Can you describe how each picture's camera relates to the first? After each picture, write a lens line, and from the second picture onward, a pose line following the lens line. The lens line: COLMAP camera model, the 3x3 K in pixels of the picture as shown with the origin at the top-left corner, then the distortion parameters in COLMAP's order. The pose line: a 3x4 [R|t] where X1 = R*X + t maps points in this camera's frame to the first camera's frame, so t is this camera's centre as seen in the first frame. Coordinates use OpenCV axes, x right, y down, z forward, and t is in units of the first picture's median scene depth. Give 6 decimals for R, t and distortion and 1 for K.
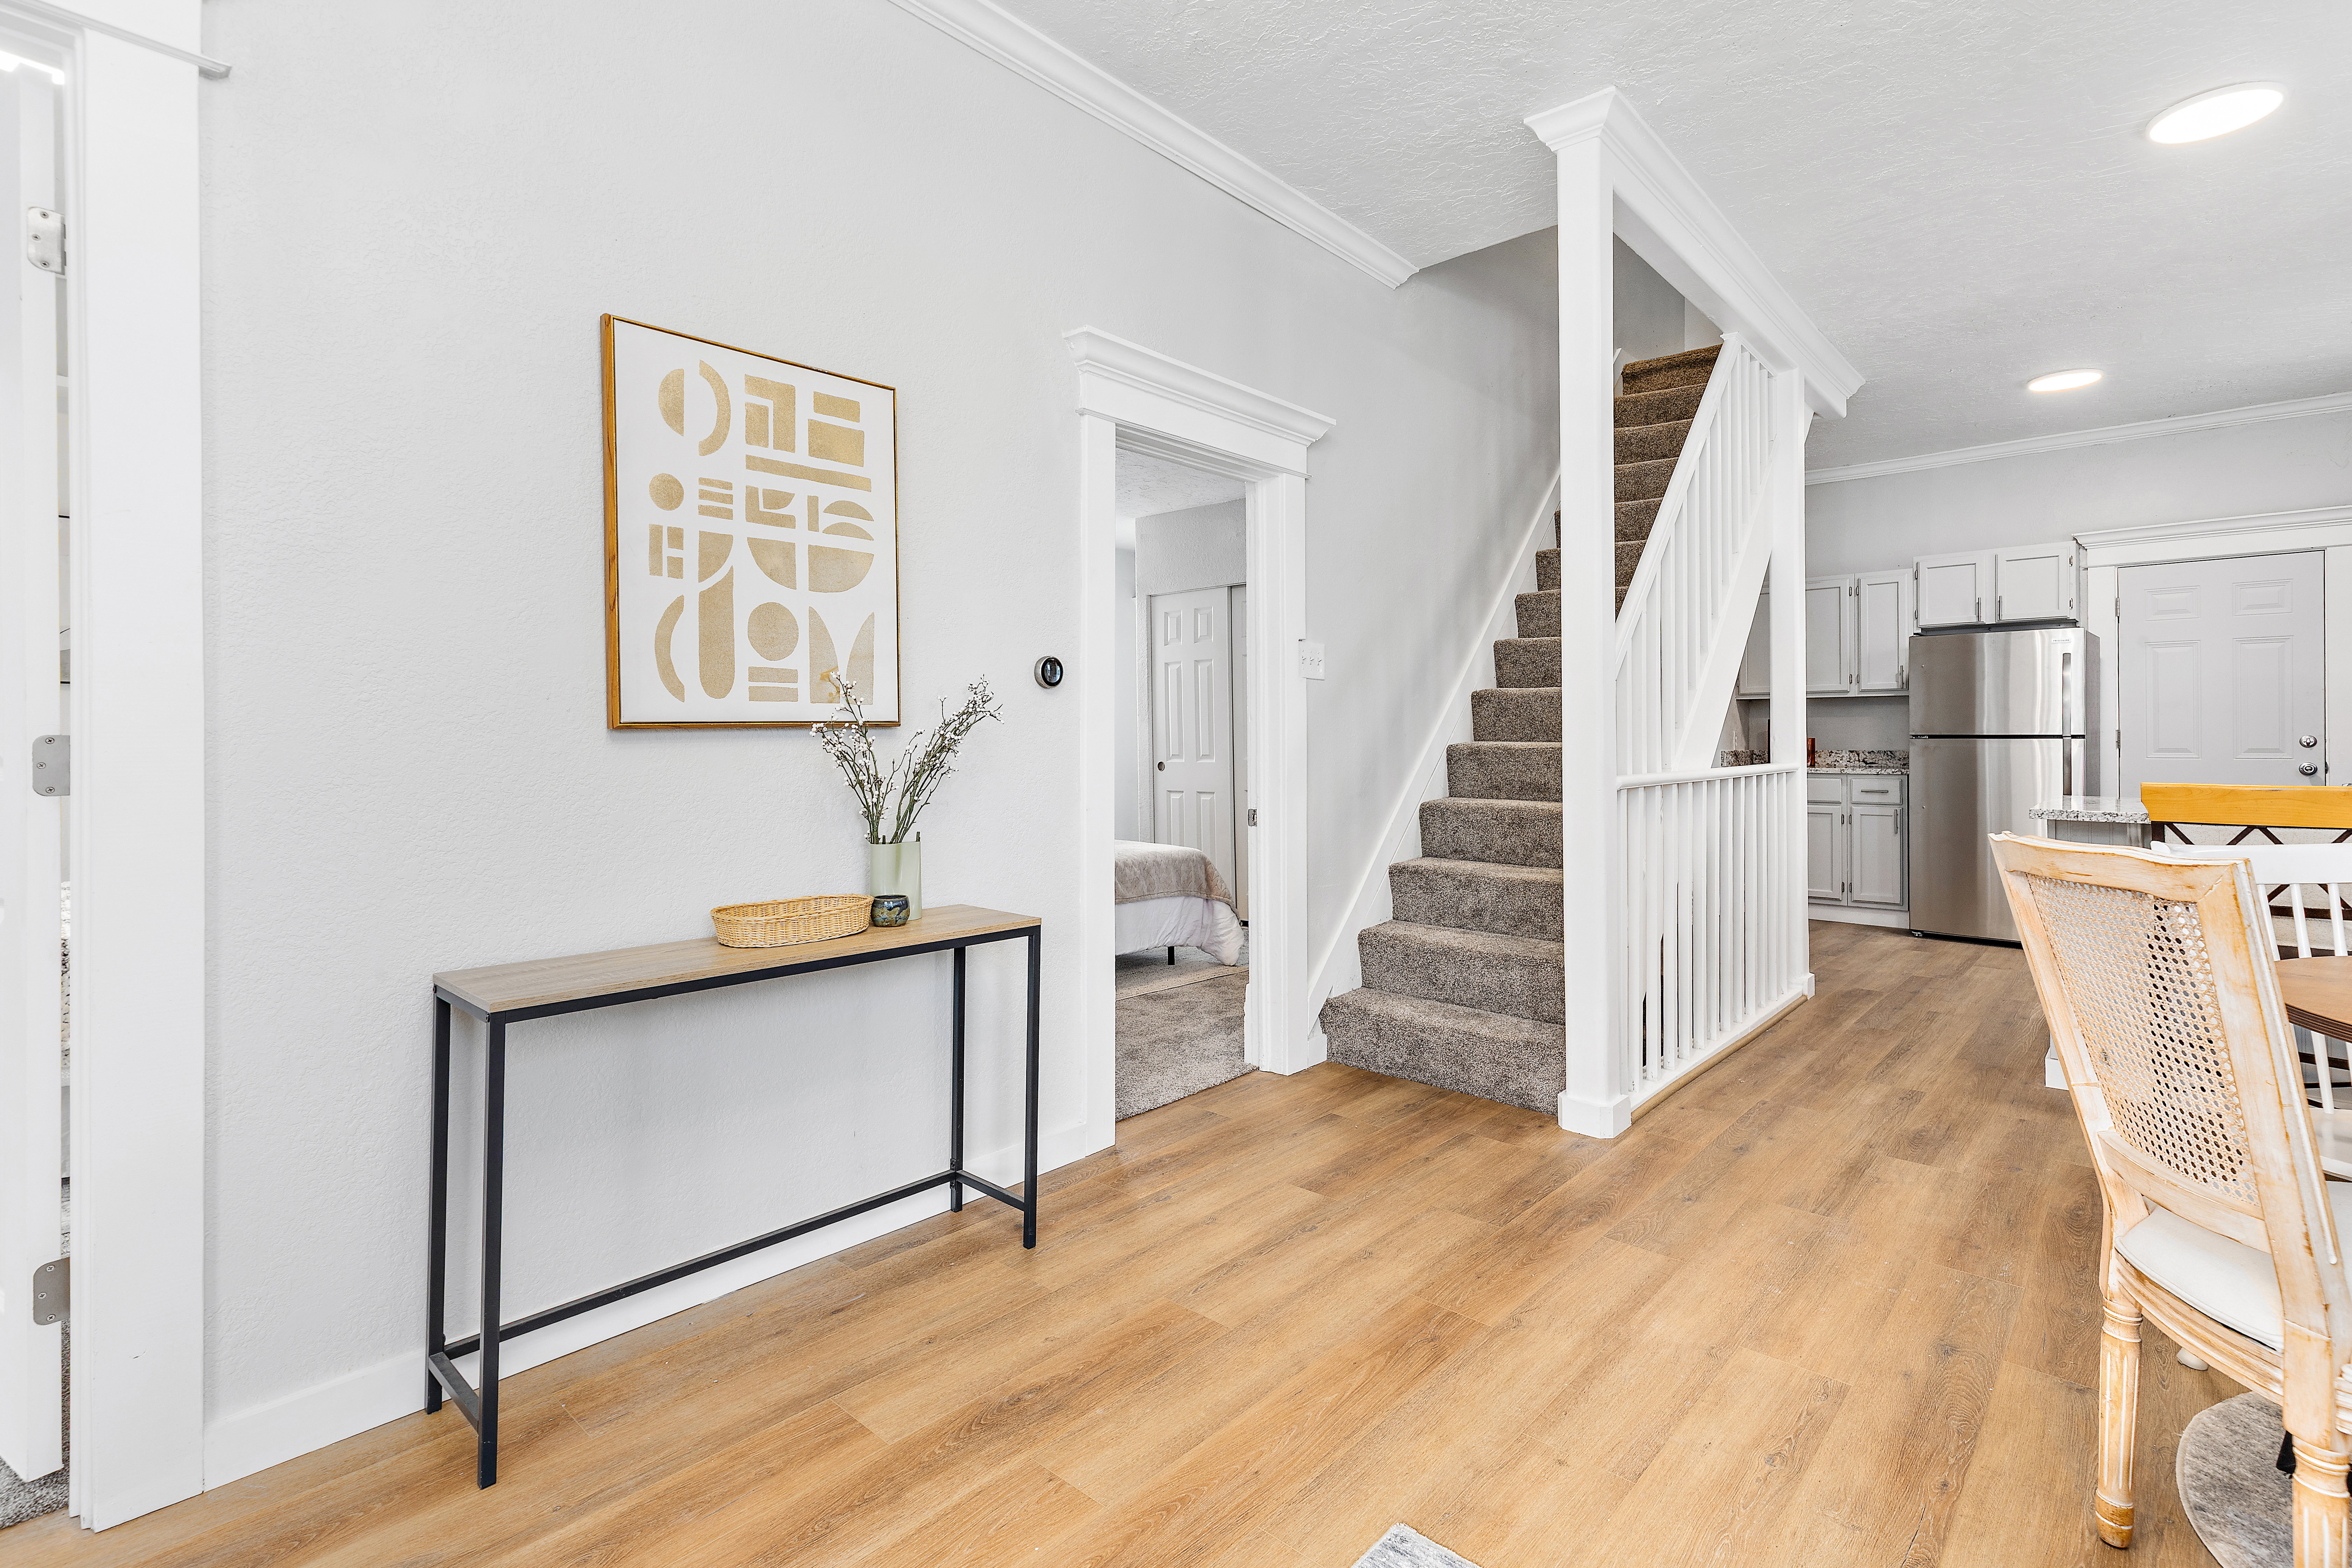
lens RADIAL K [[1106.1, 0, 1197.8], [0, 1106.1, 734.5], [0, 0, 1]] dist [0.007483, -0.000254]
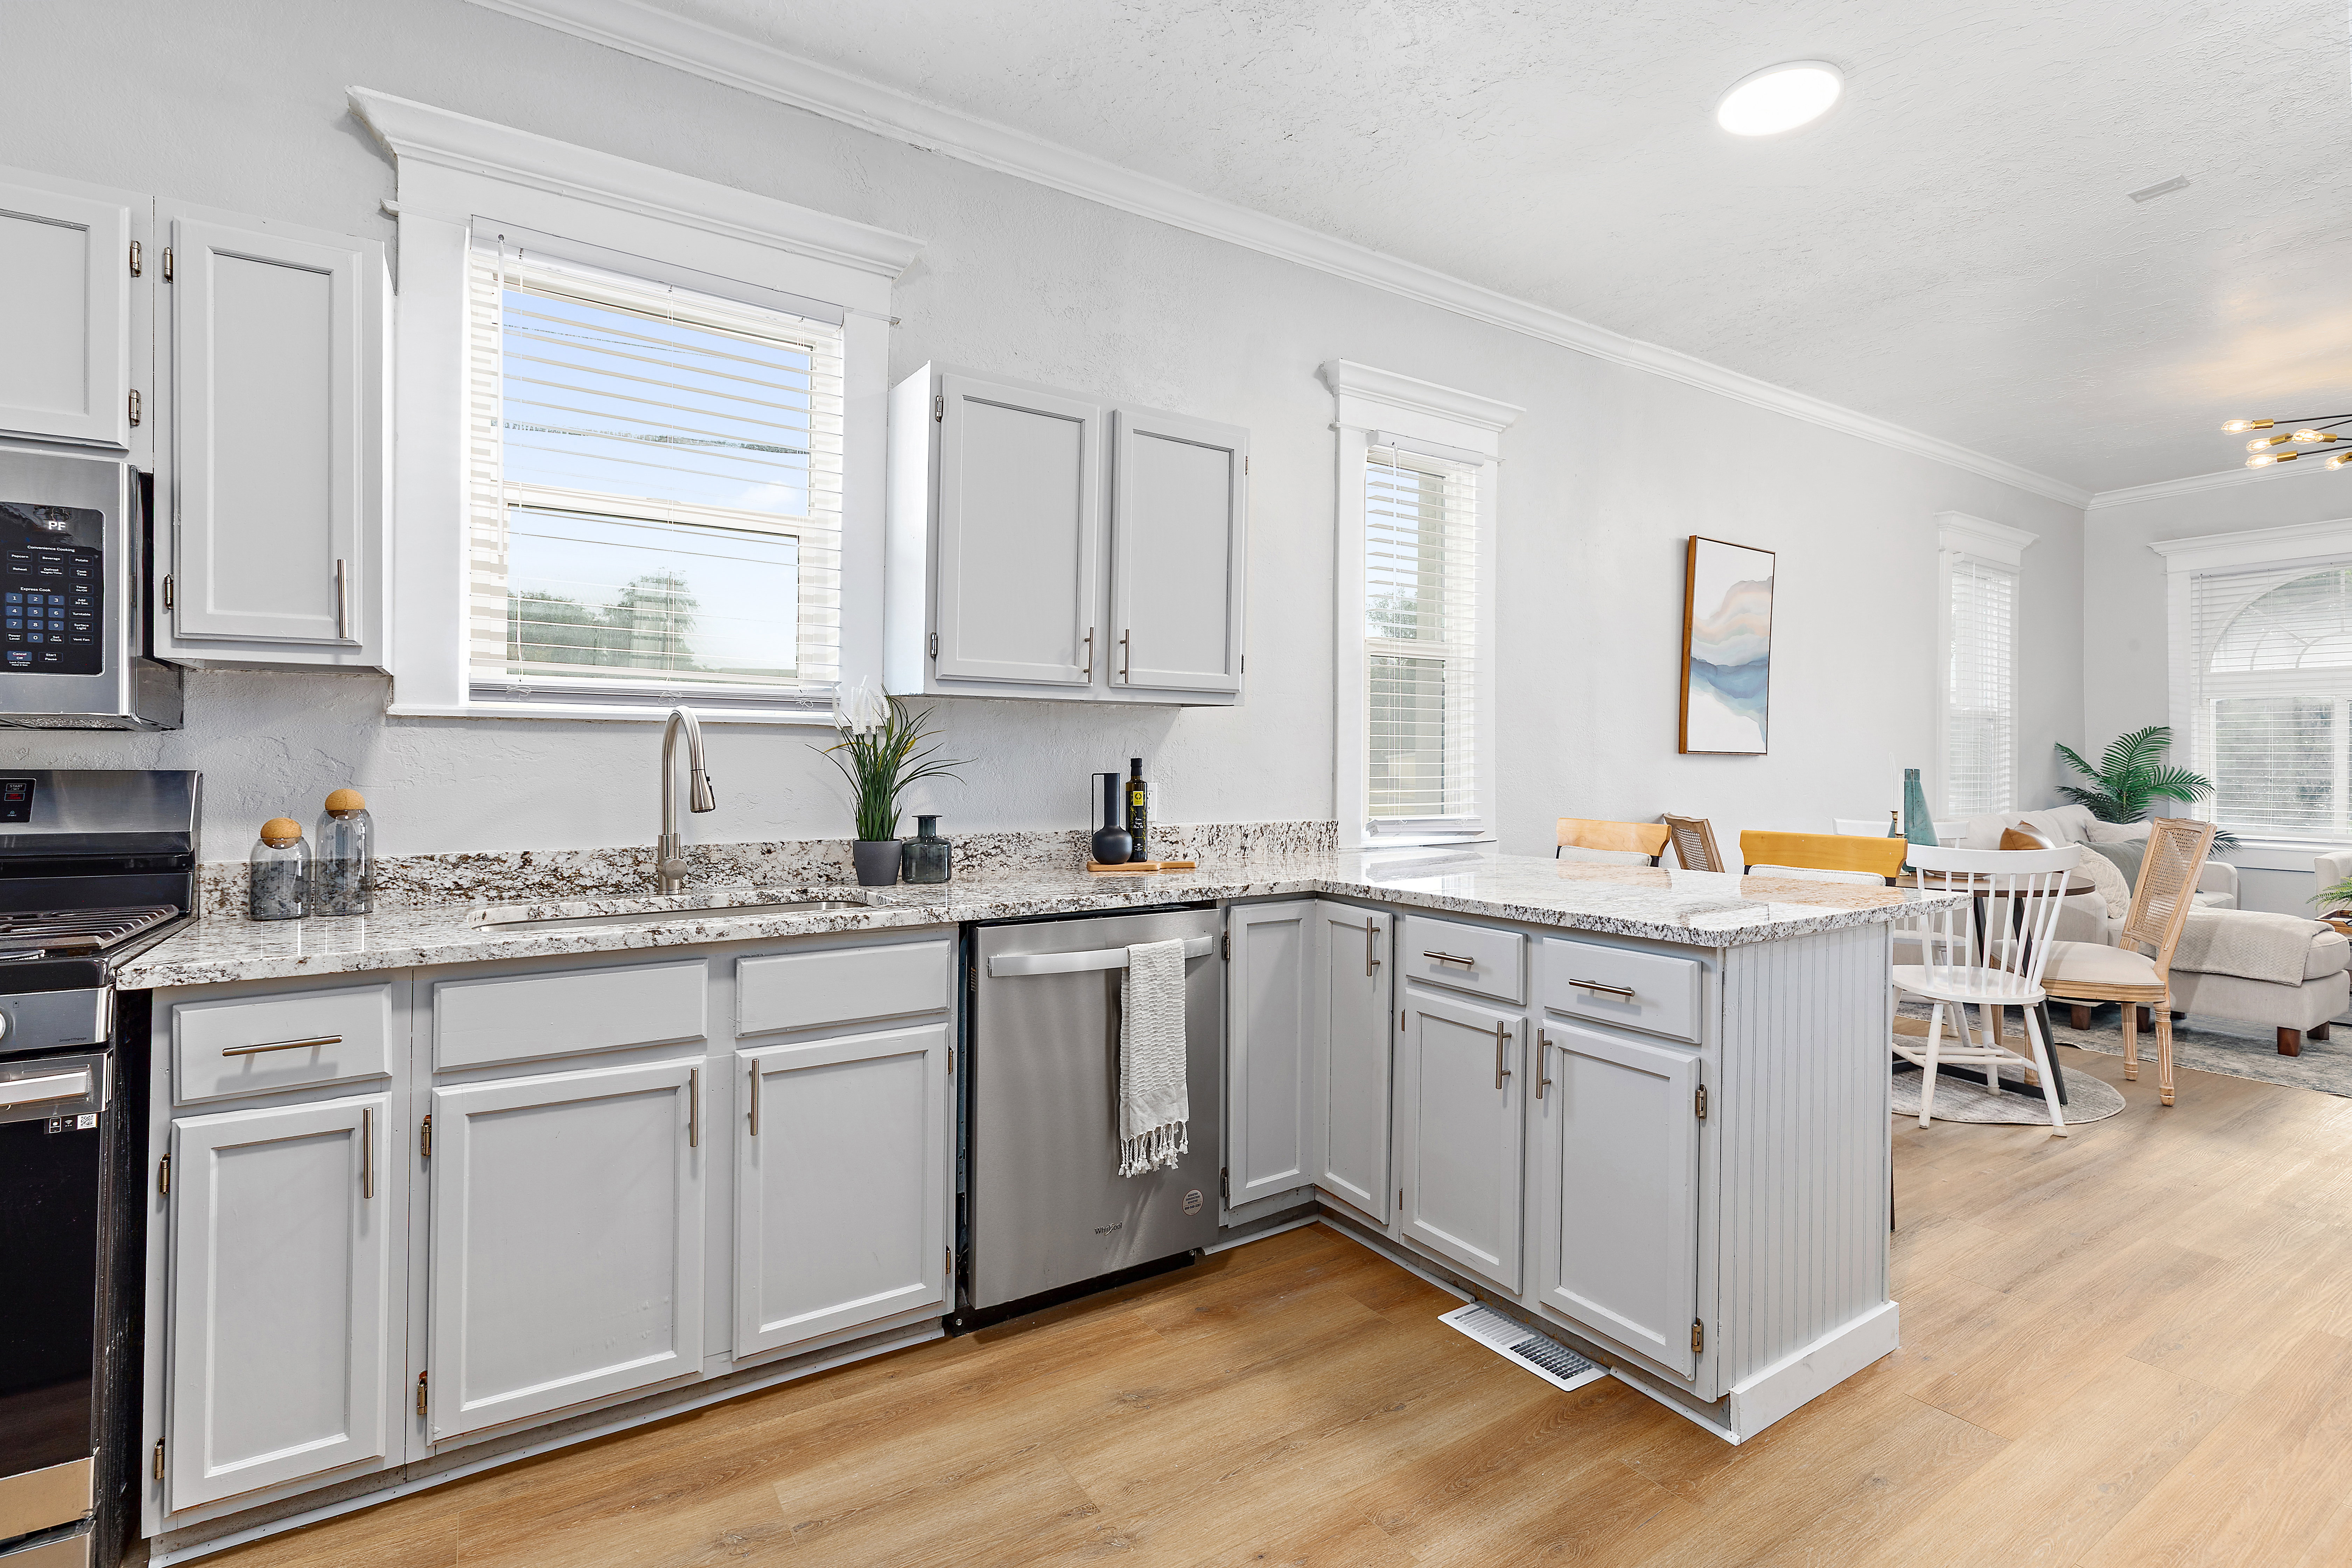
lens RADIAL K [[1092.7, 0, 1226.4], [0, 1092.7, 746.9], [0, 0, 1]] dist [-0.000060, -0.000084]
pose [[-0.966971, 0.004345, 0.254851, 0.580178], [0.000173, 0.999866, -0.016389, -0.009632], [-0.254888, -0.015803, -0.966841, 1.017379]]
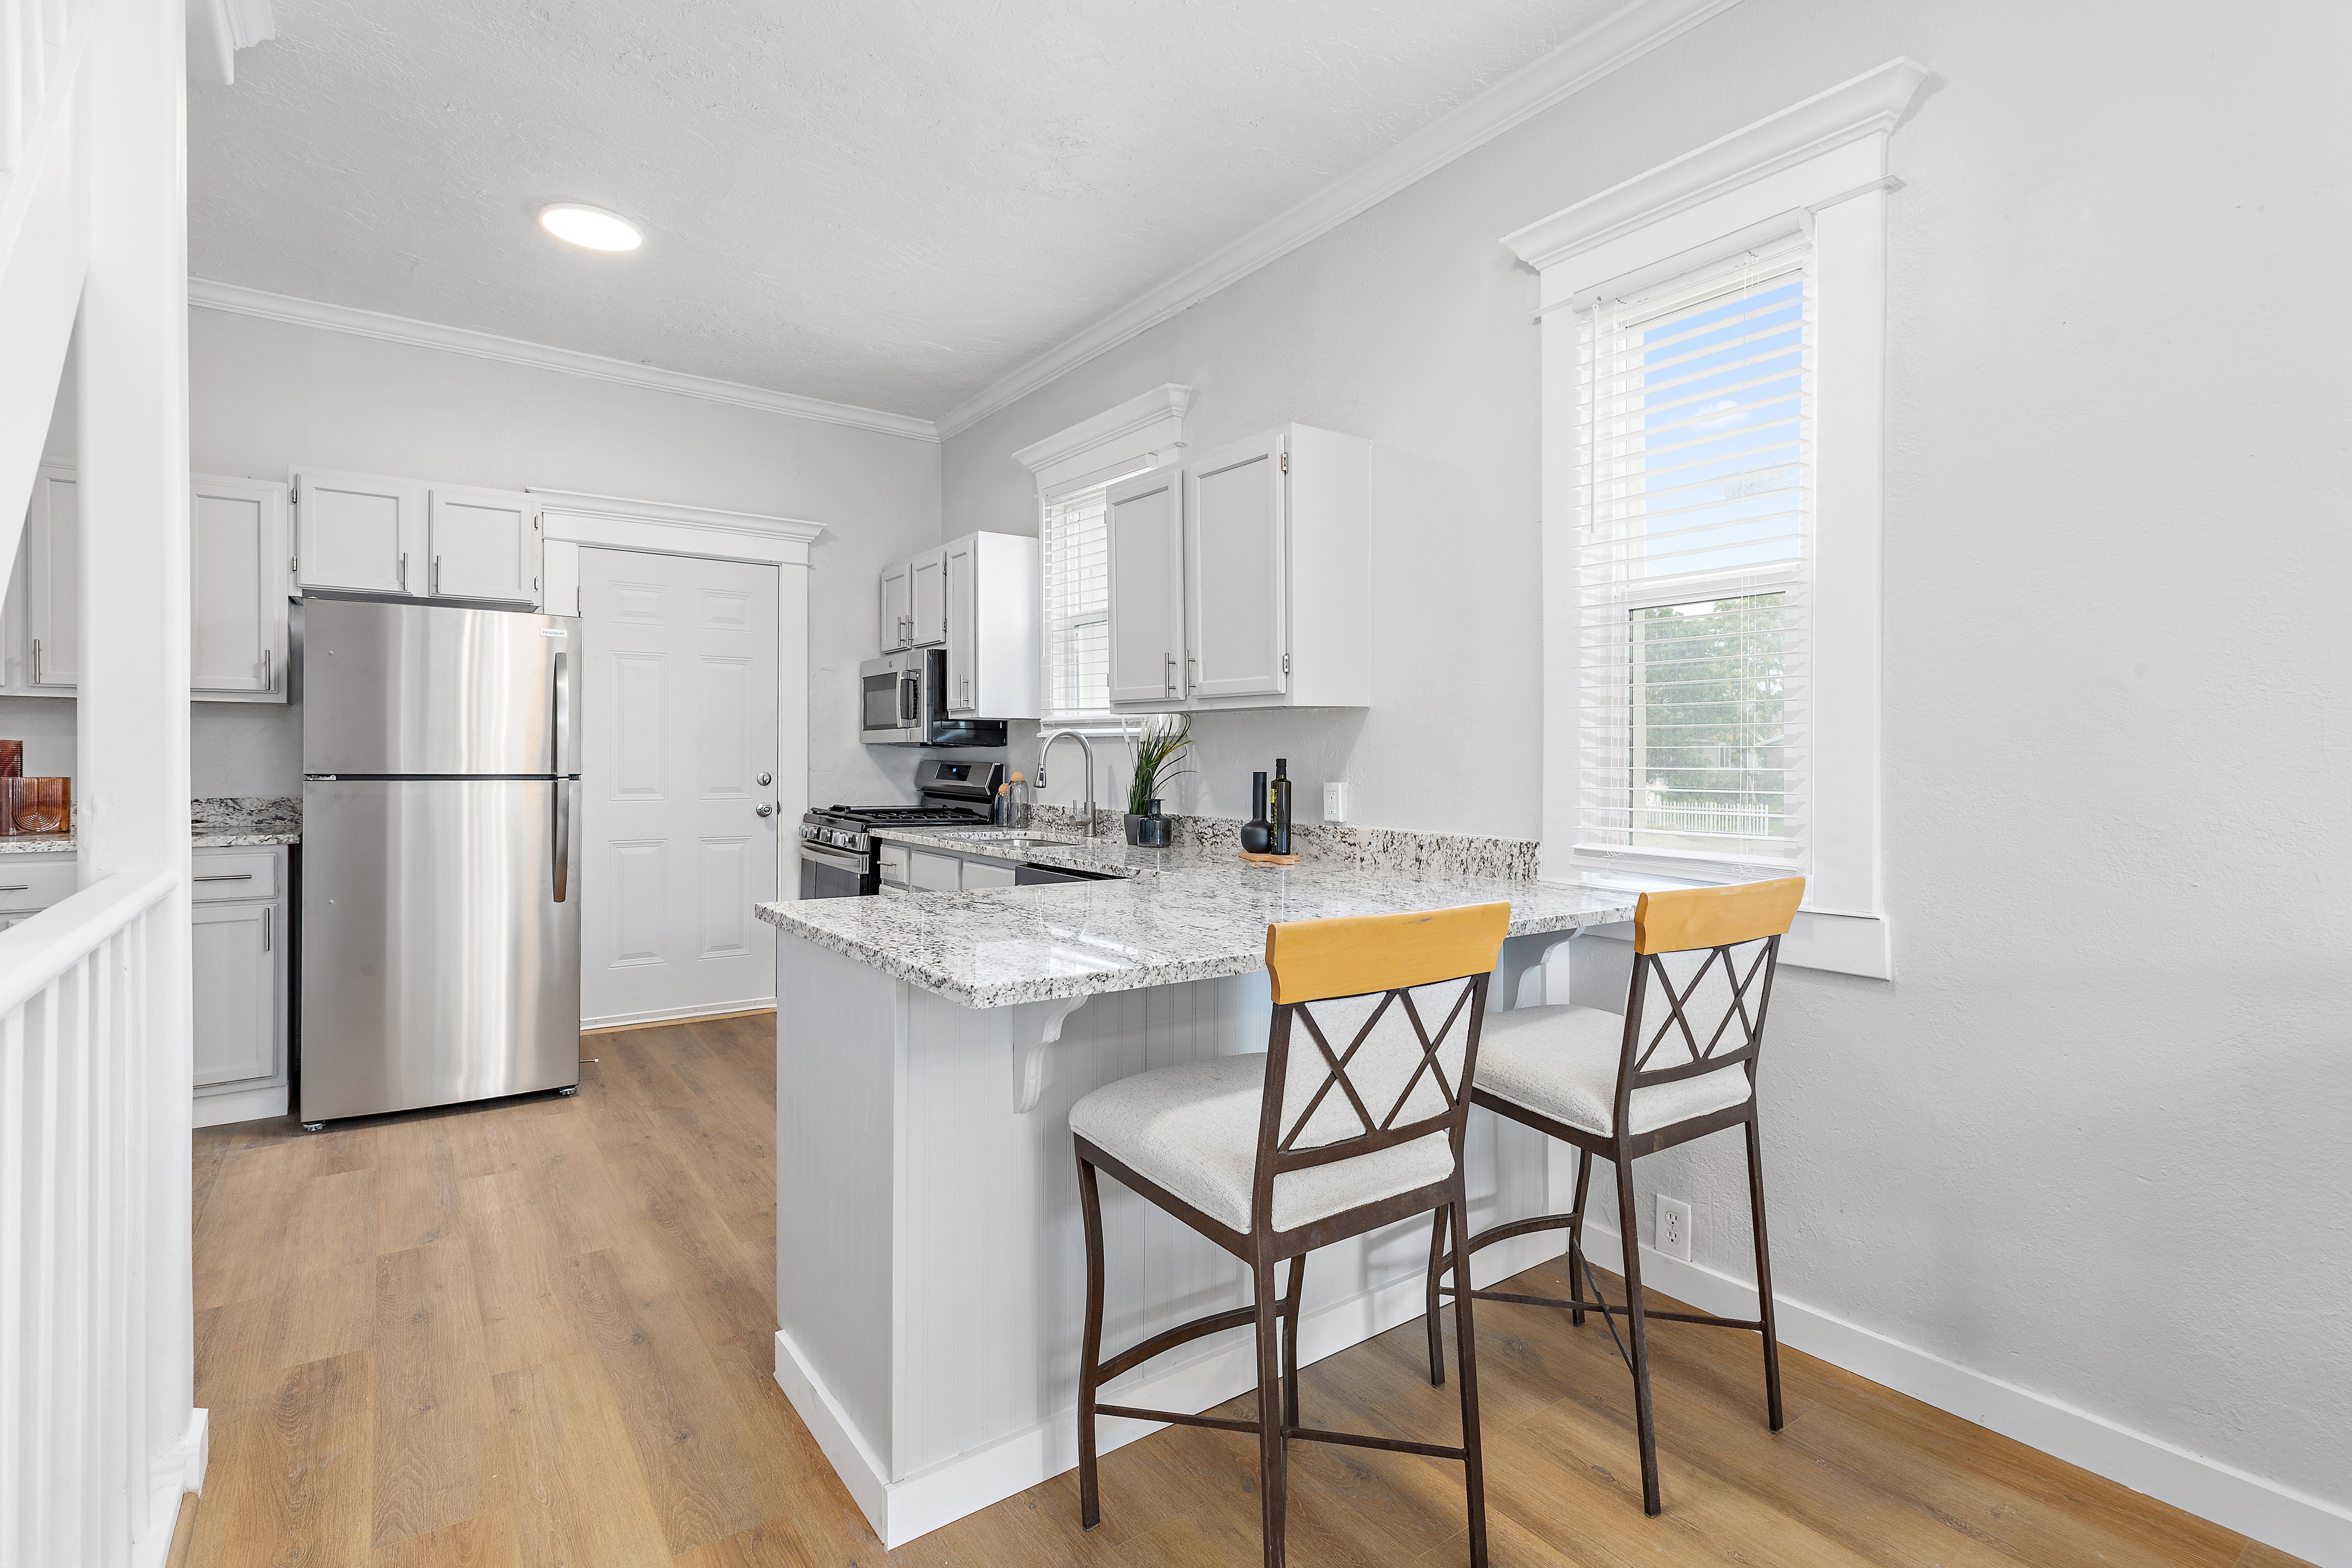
lens RADIAL K [[1106.1, 0, 1183.6], [0, 1106.1, 763.7], [0, 0, 1]] dist [0.007483, -0.000254]
pose [[0.212597, -0.001888, 0.977138, 0.197255], [-0.009703, 0.999945, 0.004043, -0.012021], [-0.977092, -0.010341, 0.212567, 0.465976]]
